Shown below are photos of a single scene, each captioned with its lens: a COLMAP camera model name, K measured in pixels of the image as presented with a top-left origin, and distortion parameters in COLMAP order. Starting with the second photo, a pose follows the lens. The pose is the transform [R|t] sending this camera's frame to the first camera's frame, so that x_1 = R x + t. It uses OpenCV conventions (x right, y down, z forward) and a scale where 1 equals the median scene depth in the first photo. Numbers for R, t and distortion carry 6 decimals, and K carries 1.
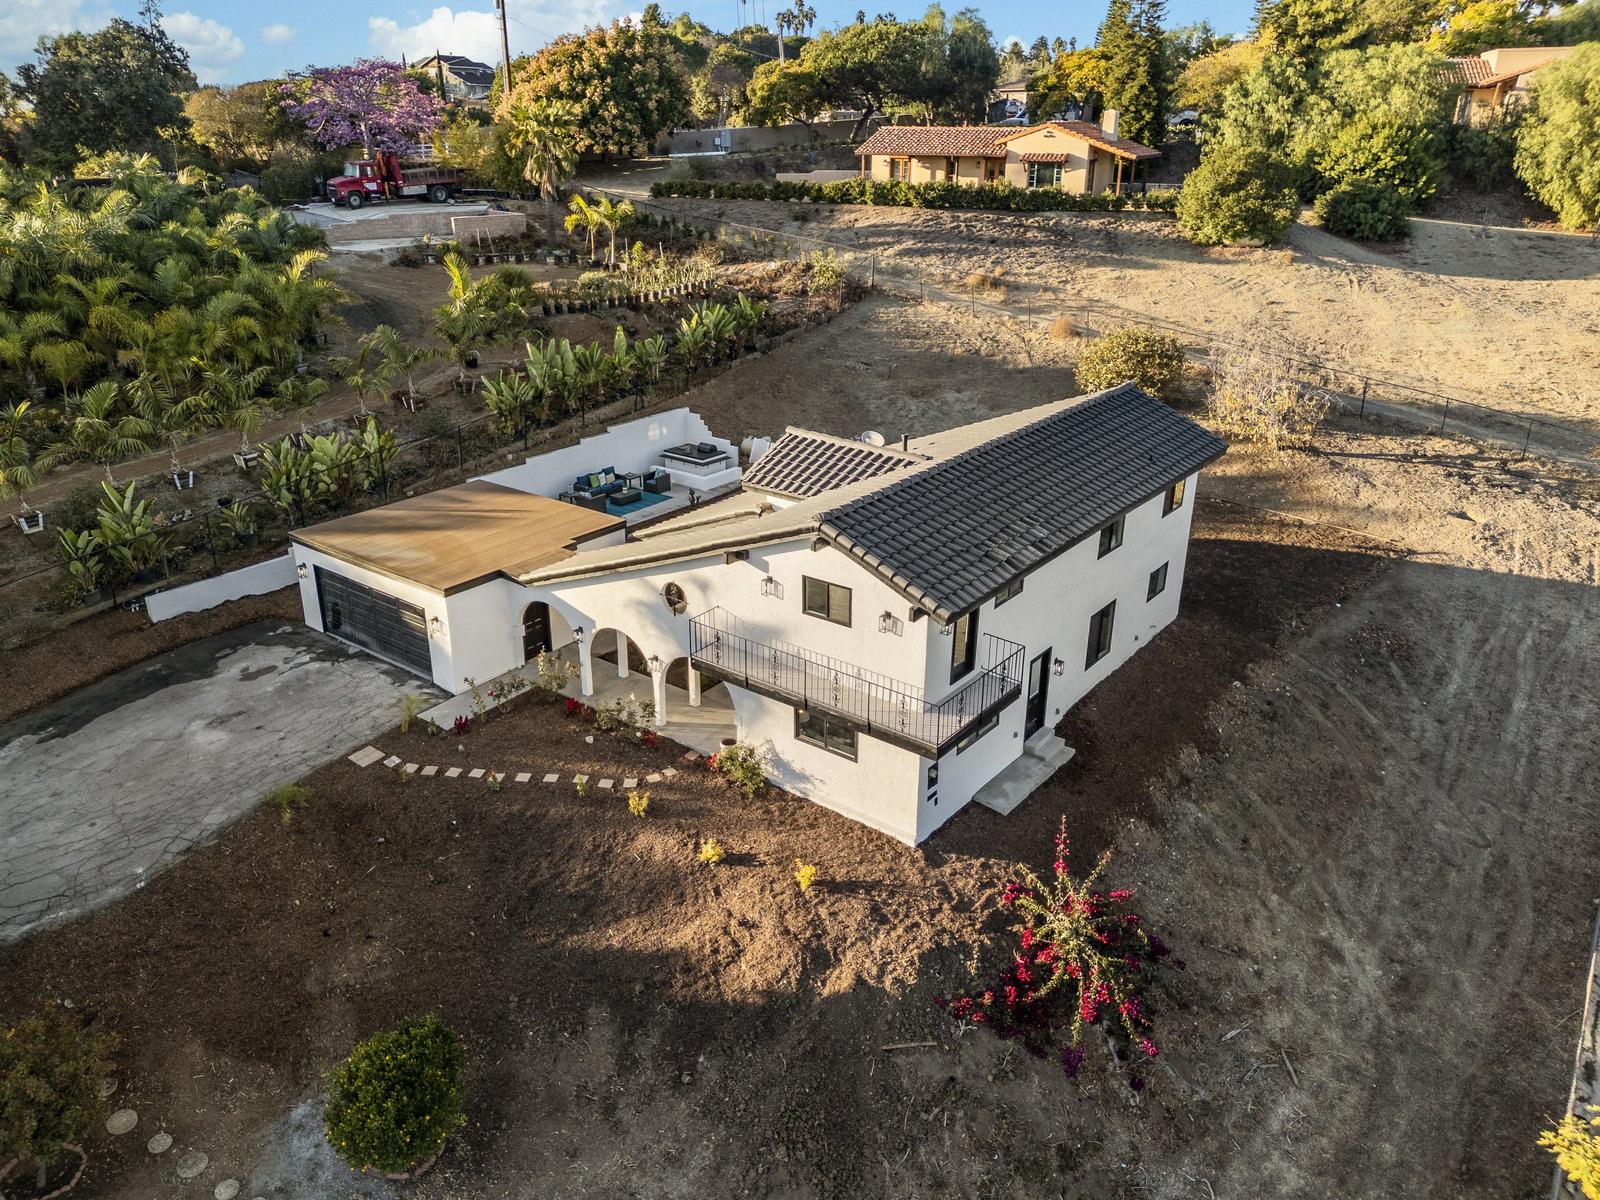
lens RADIAL K [[1141.5, 0, 810.0], [0, 1141.5, 598.4], [0, 0, 1]] dist [0.042496, -0.010254]
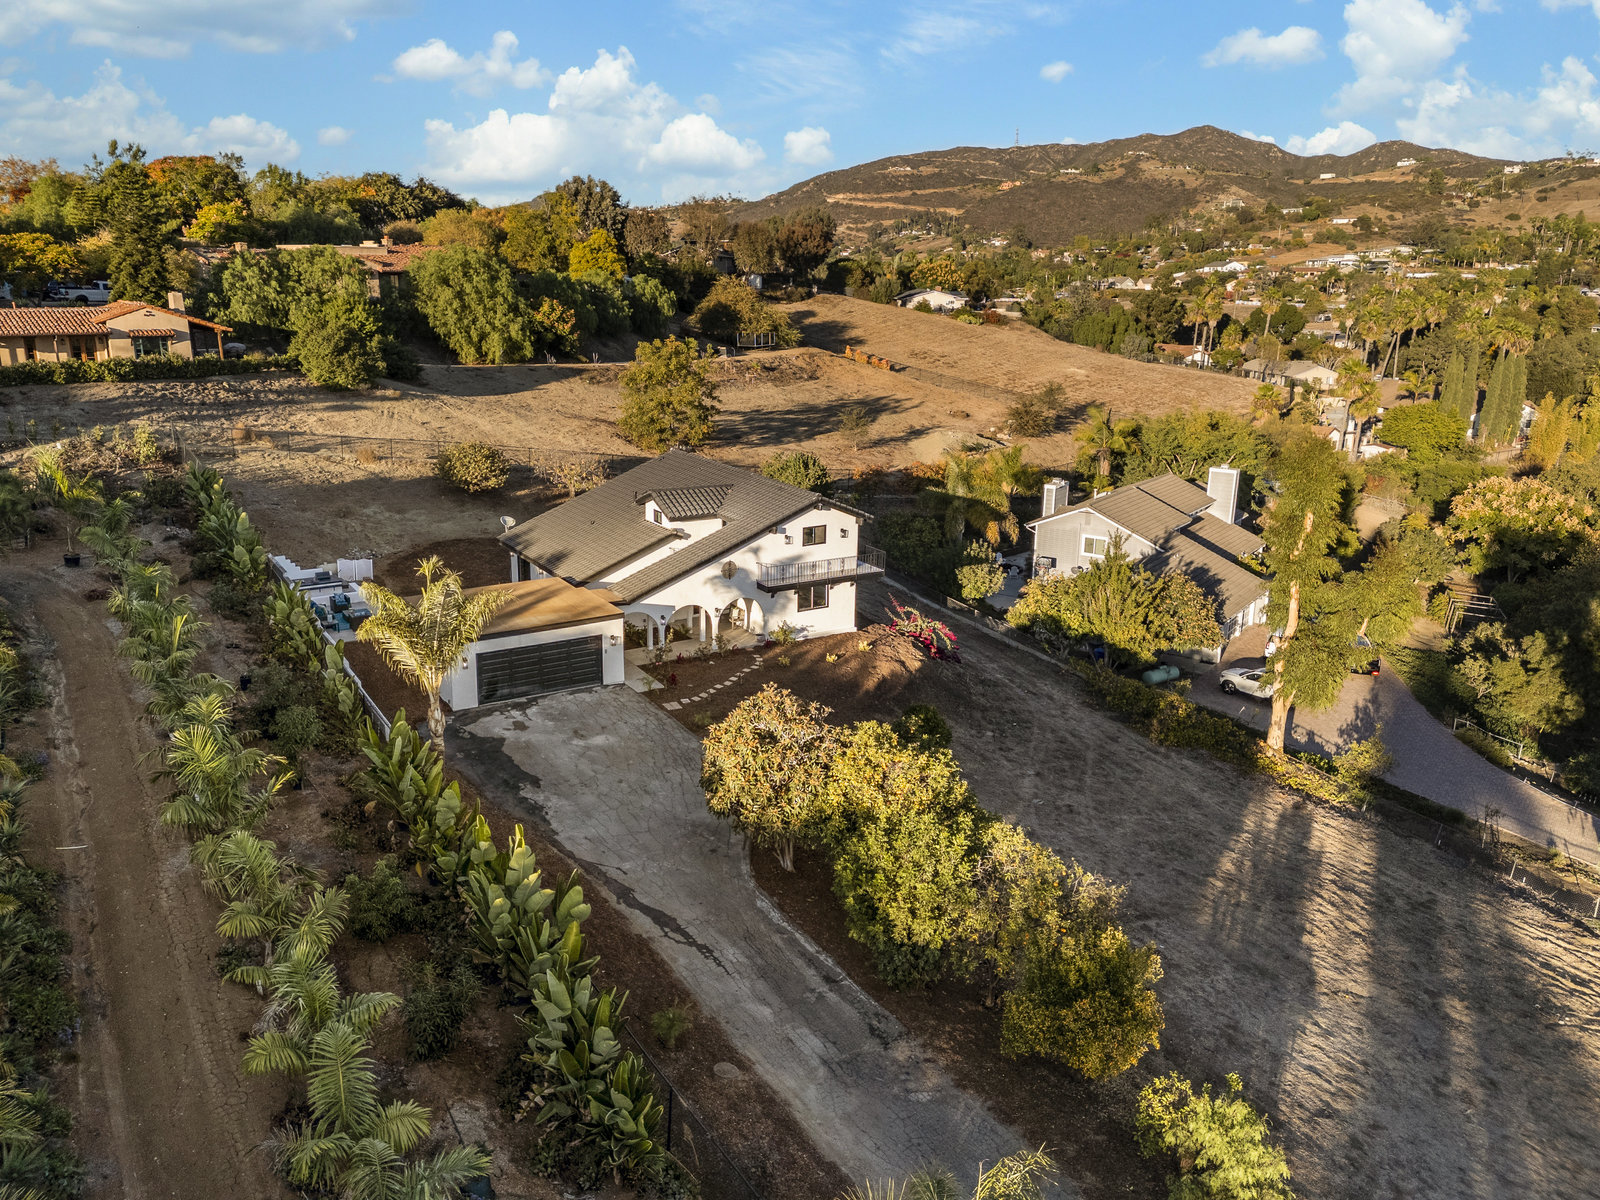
lens RADIAL K [[1132.4, 0, 800.0], [0, 1132.4, 600.0], [0, 0, 1]] dist [-0.002087, -0.054709]
pose [[0.359483, -0.259091, 0.896462, -1.495337], [0.346947, 0.928923, 0.129347, -0.131324], [-0.866256, 0.264526, 0.423823, 0.083718]]
